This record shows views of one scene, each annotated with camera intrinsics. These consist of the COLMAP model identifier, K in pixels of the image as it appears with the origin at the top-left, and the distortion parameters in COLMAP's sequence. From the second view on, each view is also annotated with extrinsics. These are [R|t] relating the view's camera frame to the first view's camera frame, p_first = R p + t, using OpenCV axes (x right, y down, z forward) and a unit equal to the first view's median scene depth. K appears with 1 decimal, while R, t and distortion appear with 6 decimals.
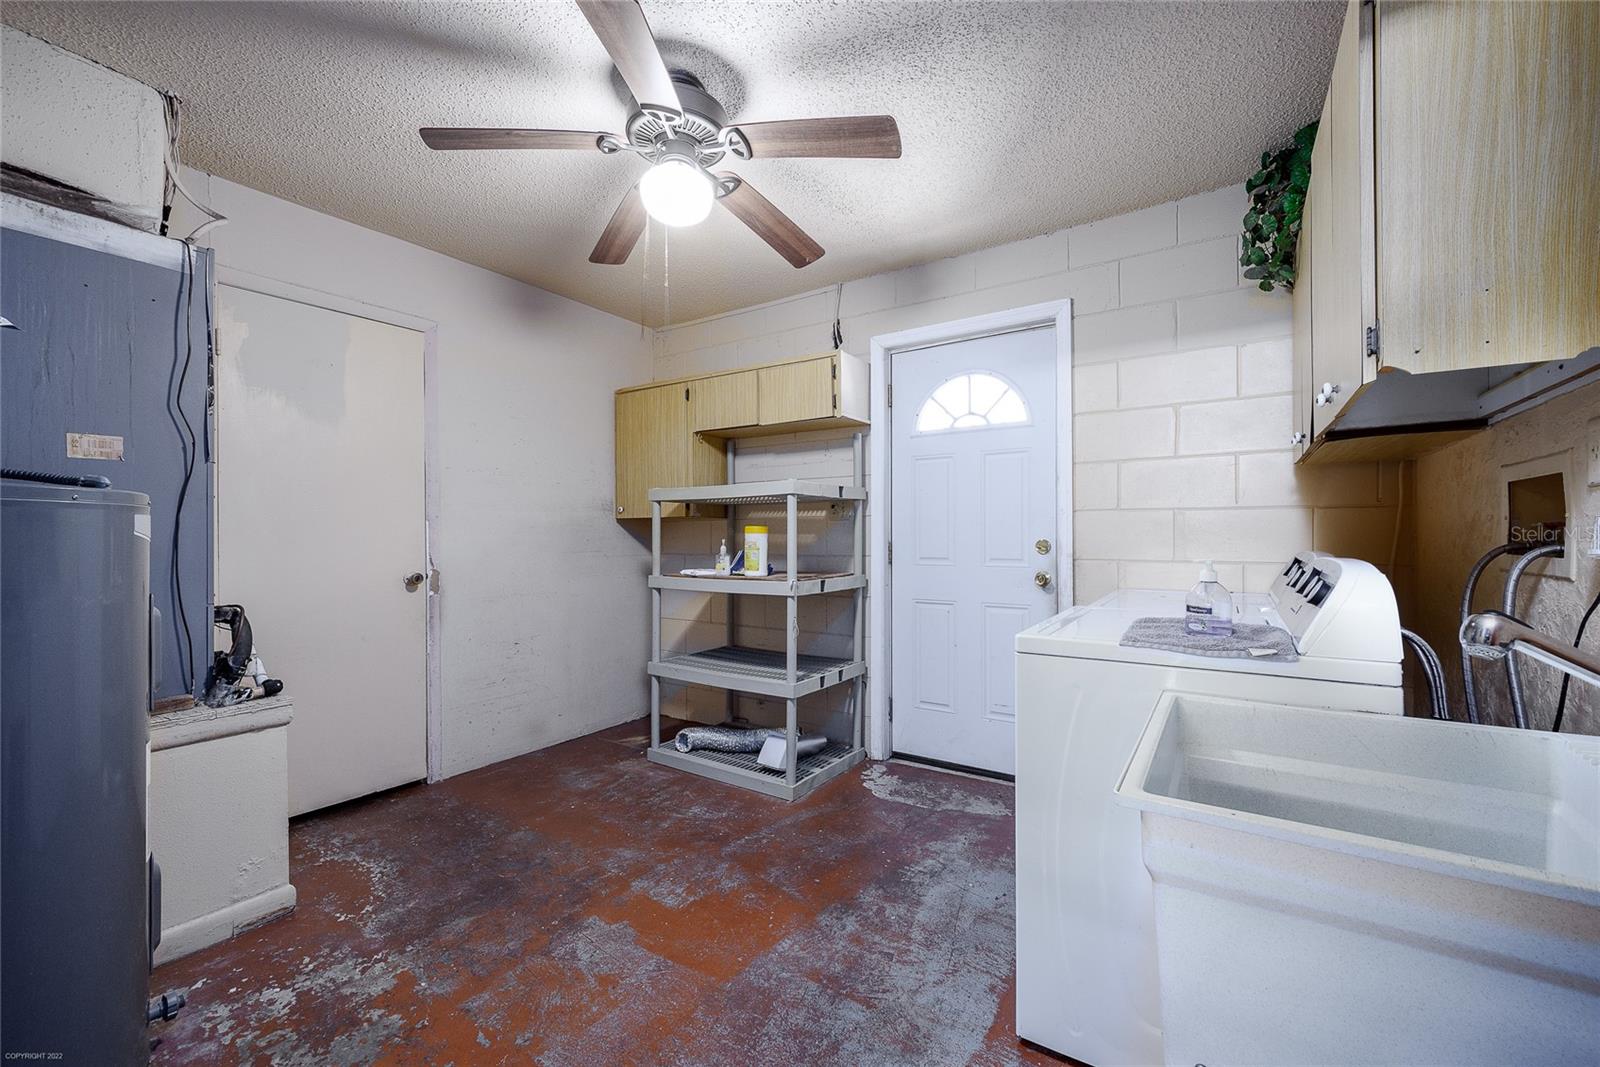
lens RADIAL K [[645.9, 0, 804.6], [0, 645.9, 533.2], [0, 0, 1]] dist [0.000396, 0.000577]
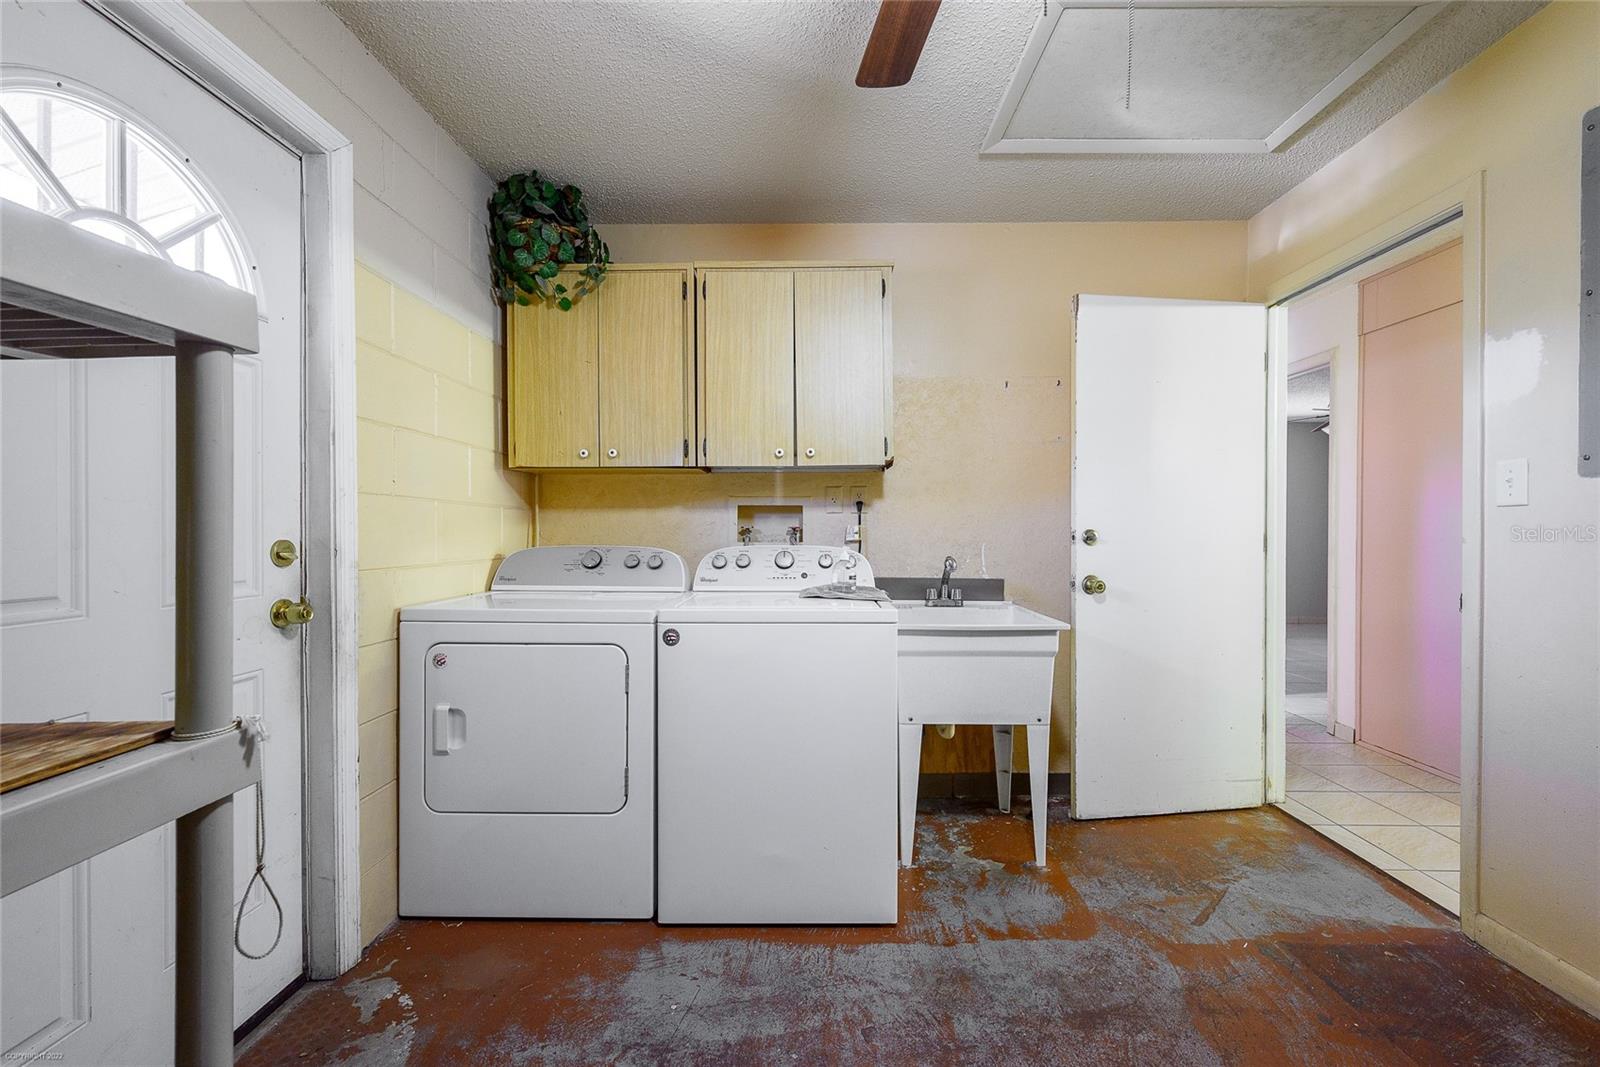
lens RADIAL K [[645.9, 0, 804.0], [0, 645.9, 537.3], [0, 0, 1]] dist [0.000396, 0.000577]
pose [[-0.555162, -0.001600, 0.831740, -0.547457], [-0.002226, 0.999997, 0.000438, 0.009993], [-0.831739, -0.001608, -0.555165, 1.610230]]
